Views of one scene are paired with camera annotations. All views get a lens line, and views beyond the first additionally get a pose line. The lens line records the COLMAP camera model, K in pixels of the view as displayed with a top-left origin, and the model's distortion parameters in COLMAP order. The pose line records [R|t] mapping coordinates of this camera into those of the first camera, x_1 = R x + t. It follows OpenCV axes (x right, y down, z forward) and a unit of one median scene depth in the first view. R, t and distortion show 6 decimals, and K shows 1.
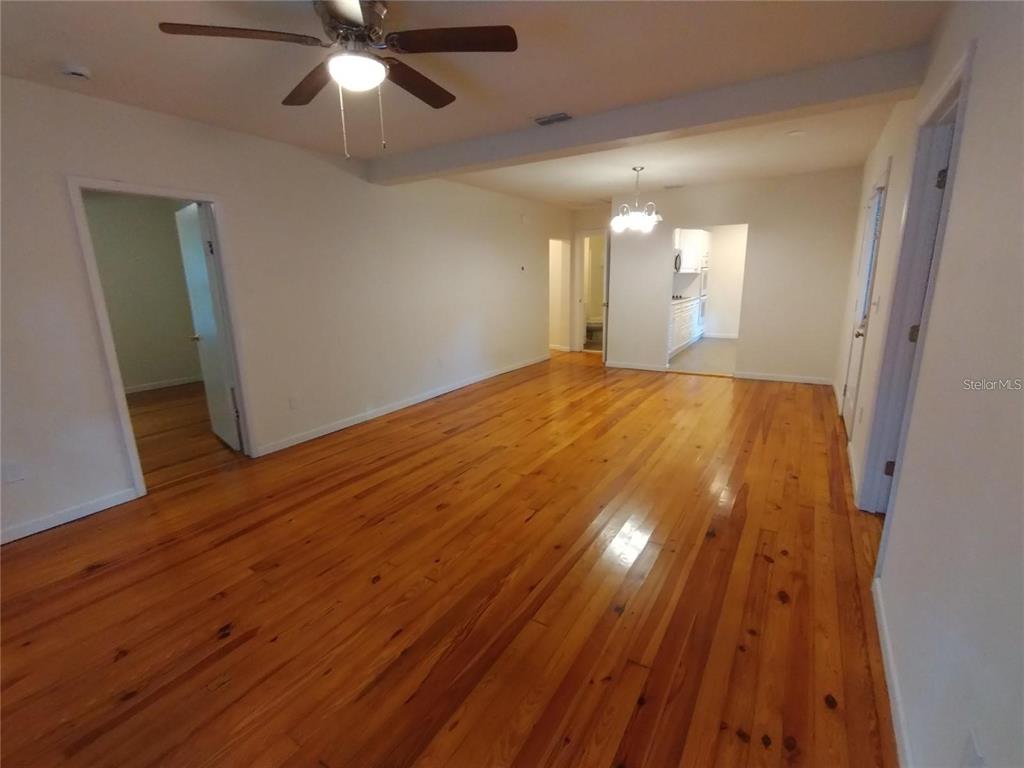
lens RADIAL K [[464.8, 0, 510.5], [0, 464.8, 382.7], [0, 0, 1]] dist [-0.001602, -0.000073]
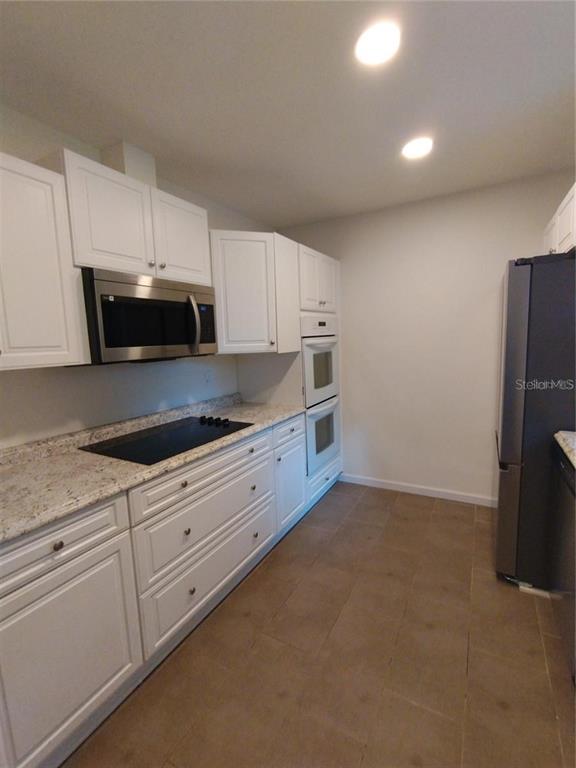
lens RADIAL K [[348.6, 0, 289.1], [0, 348.6, 381.5], [0, 0, 1]] dist [-0.001602, -0.000073]
pose [[0.998553, -0.033571, 0.042002, 0.383016], [0.038135, 0.992858, -0.113047, -0.175275], [-0.037907, 0.114485, 0.992701, 0.703449]]
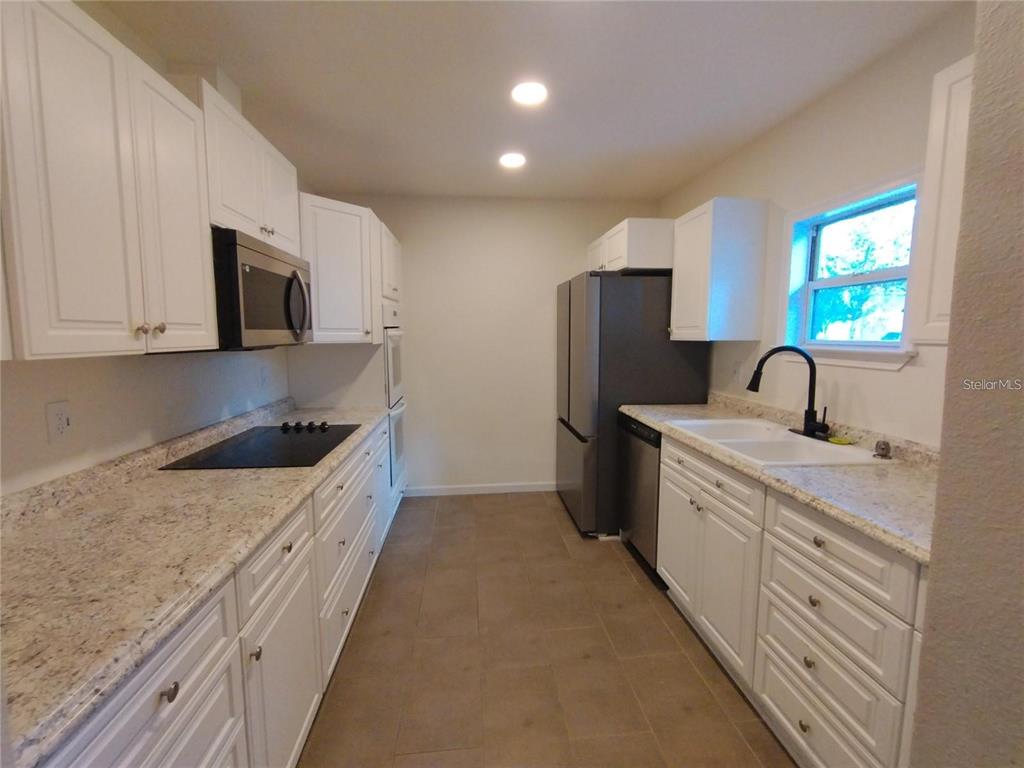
lens RADIAL K [[464.8, 0, 515.2], [0, 464.8, 378.1], [0, 0, 1]] dist [-0.001602, -0.000073]
pose [[0.790852, -0.055802, 0.609458, 0.273226], [0.140295, 0.985846, -0.091787, -0.163527], [-0.595710, 0.158094, 0.787487, 0.669305]]
